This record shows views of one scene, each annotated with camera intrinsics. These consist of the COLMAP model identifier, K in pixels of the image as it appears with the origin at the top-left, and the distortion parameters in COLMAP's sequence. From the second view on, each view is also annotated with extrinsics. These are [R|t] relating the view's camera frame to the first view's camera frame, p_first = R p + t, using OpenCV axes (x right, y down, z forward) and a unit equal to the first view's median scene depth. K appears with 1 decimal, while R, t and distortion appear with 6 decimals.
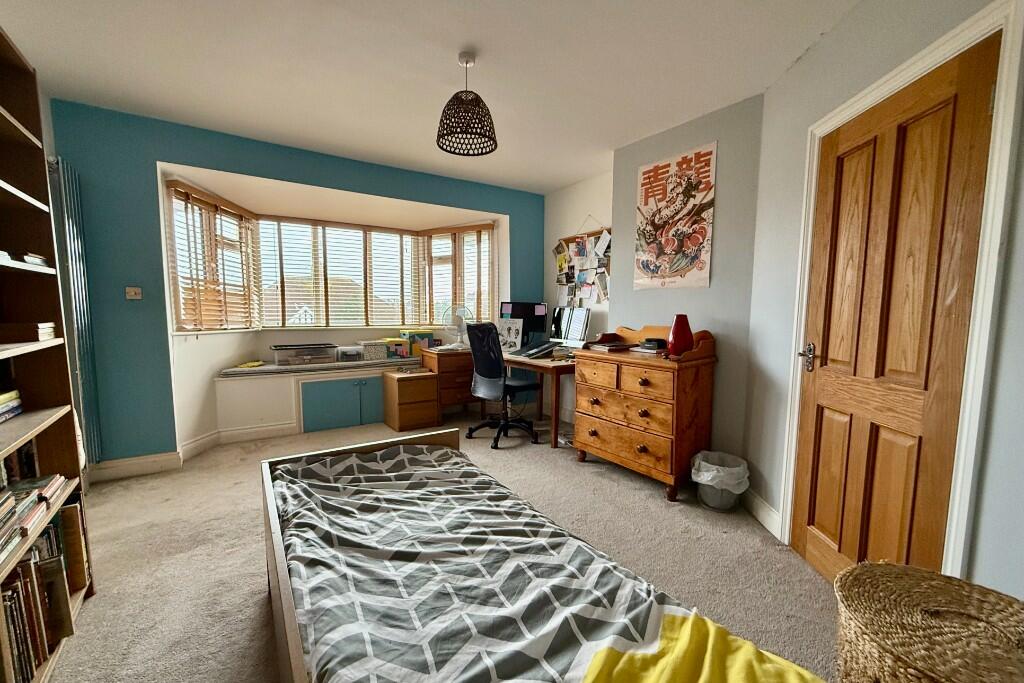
lens RADIAL K [[411.6, 0, 514.2], [0, 411.6, 350.1], [0, 0, 1]] dist [0.002192, 0.000457]
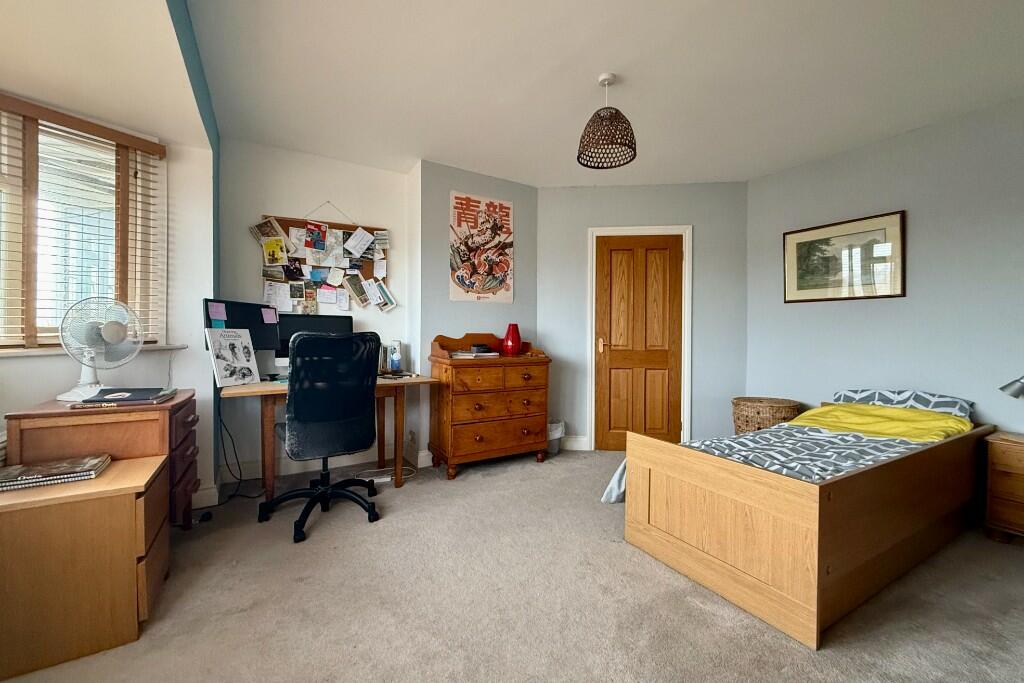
lens RADIAL K [[411.6, 0, 514.2], [0, 411.6, 336.1], [0, 0, 1]] dist [0.002192, 0.000457]
pose [[0.082254, -0.011218, 0.996548, -0.817626], [0.090130, 0.995923, 0.003772, -0.046841], [-0.992528, 0.089508, 0.082930, 0.811116]]
